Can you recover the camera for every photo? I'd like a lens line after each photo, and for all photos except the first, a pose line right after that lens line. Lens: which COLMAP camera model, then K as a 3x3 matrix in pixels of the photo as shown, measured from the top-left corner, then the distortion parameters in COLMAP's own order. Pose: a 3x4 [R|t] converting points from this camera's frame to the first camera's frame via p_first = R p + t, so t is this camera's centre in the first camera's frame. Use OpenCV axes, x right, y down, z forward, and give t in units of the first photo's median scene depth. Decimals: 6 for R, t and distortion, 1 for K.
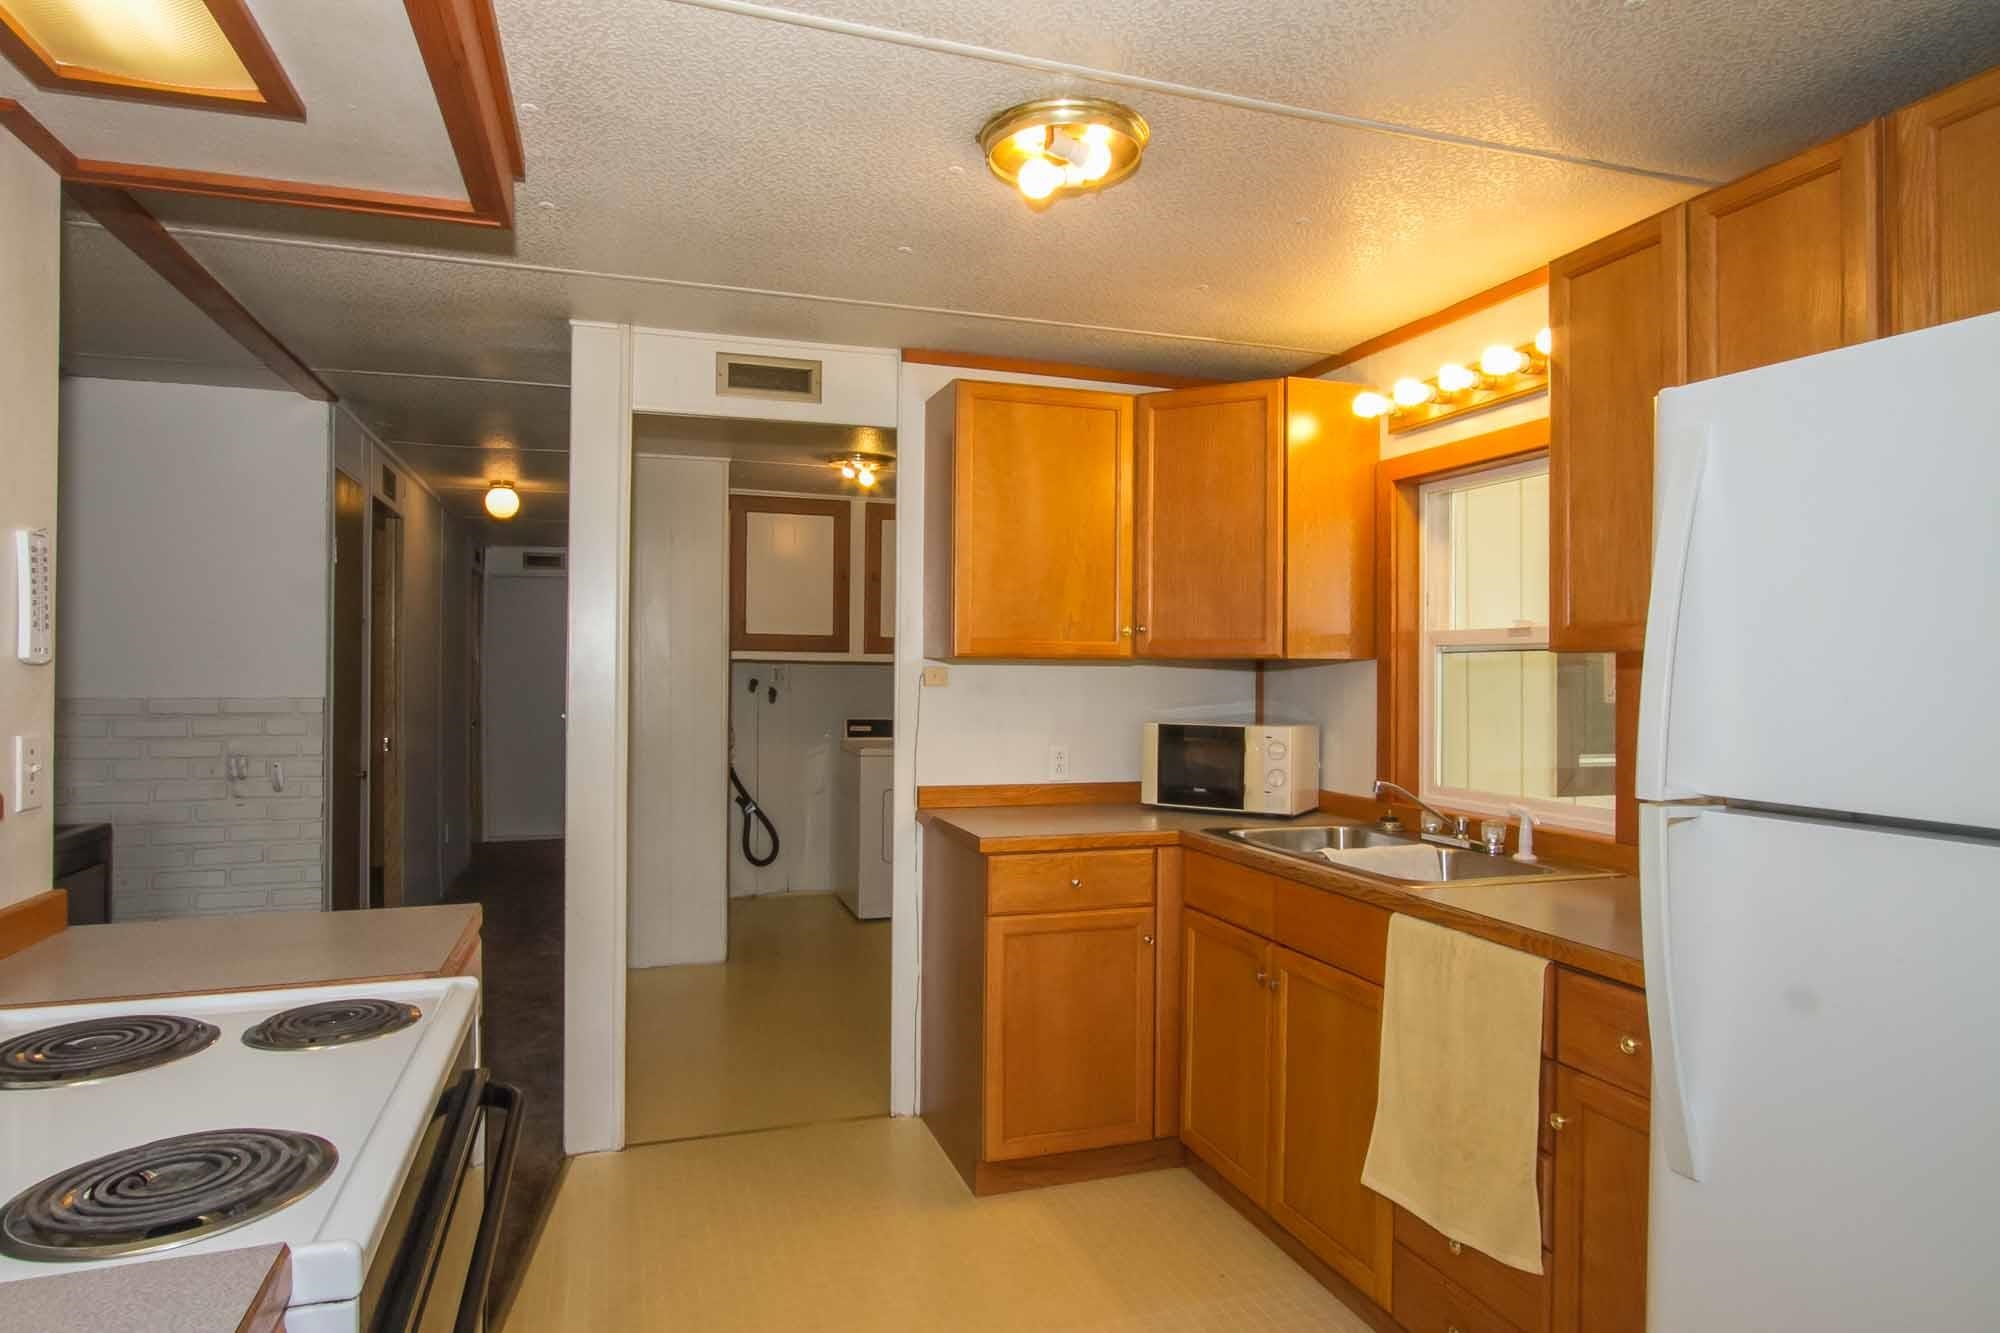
lens RADIAL K [[1147.0, 0, 994.2], [0, 1147.0, 654.8], [0, 0, 1]] dist [0.001470, 0.004375]
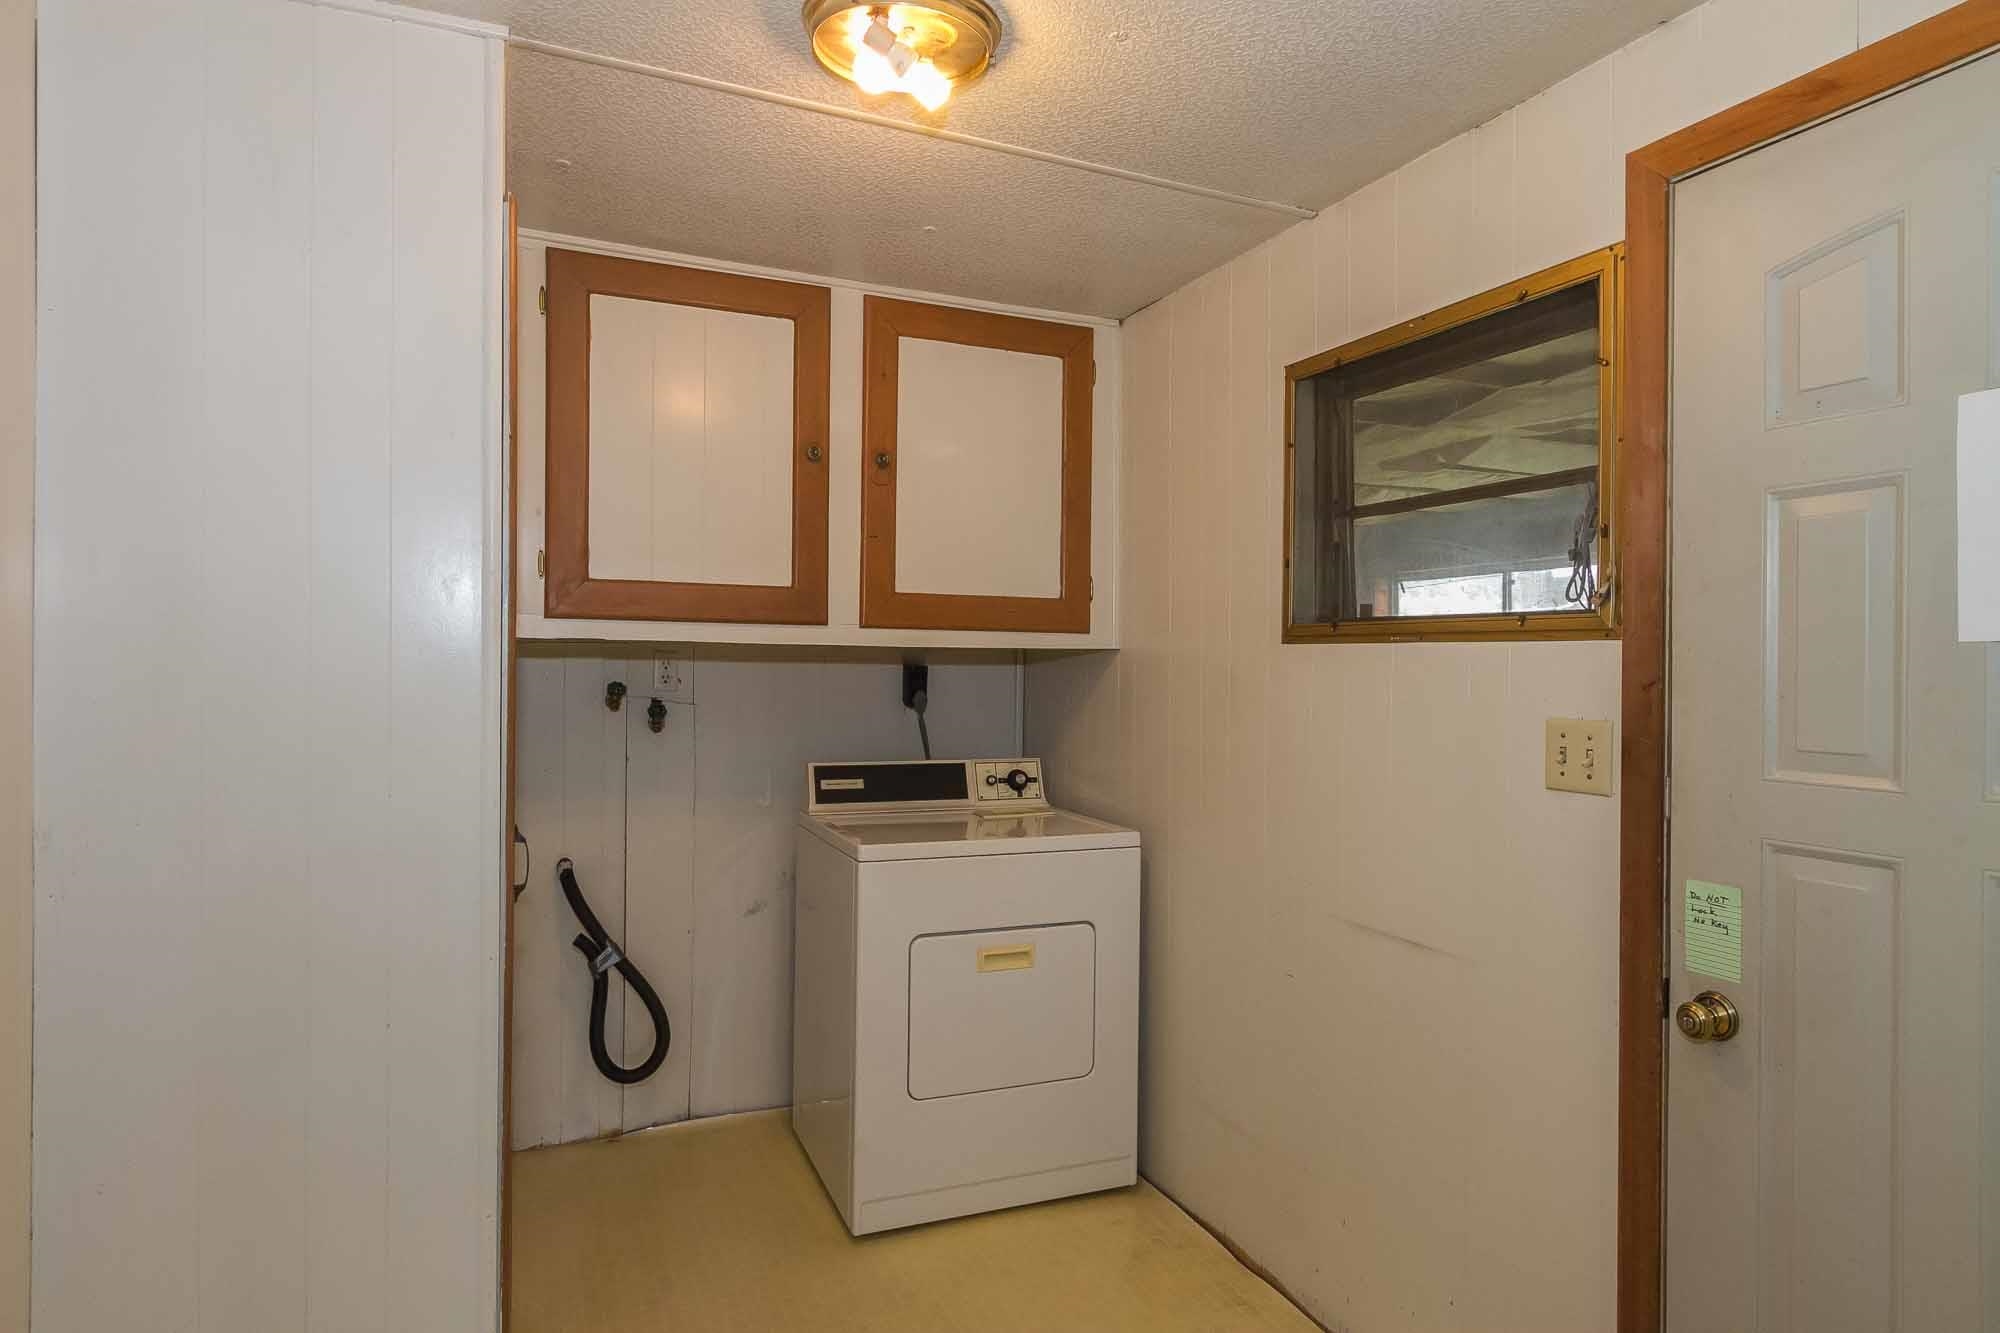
lens RADIAL K [[1147.0, 0, 1006.0], [0, 1147.0, 658.0], [0, 0, 1]] dist [0.001470, 0.004375]
pose [[0.995918, 0.001307, 0.090253, -0.097188], [-0.002239, 0.999945, 0.010224, 0.005866], [-0.090235, -0.010385, 0.995866, 0.544858]]
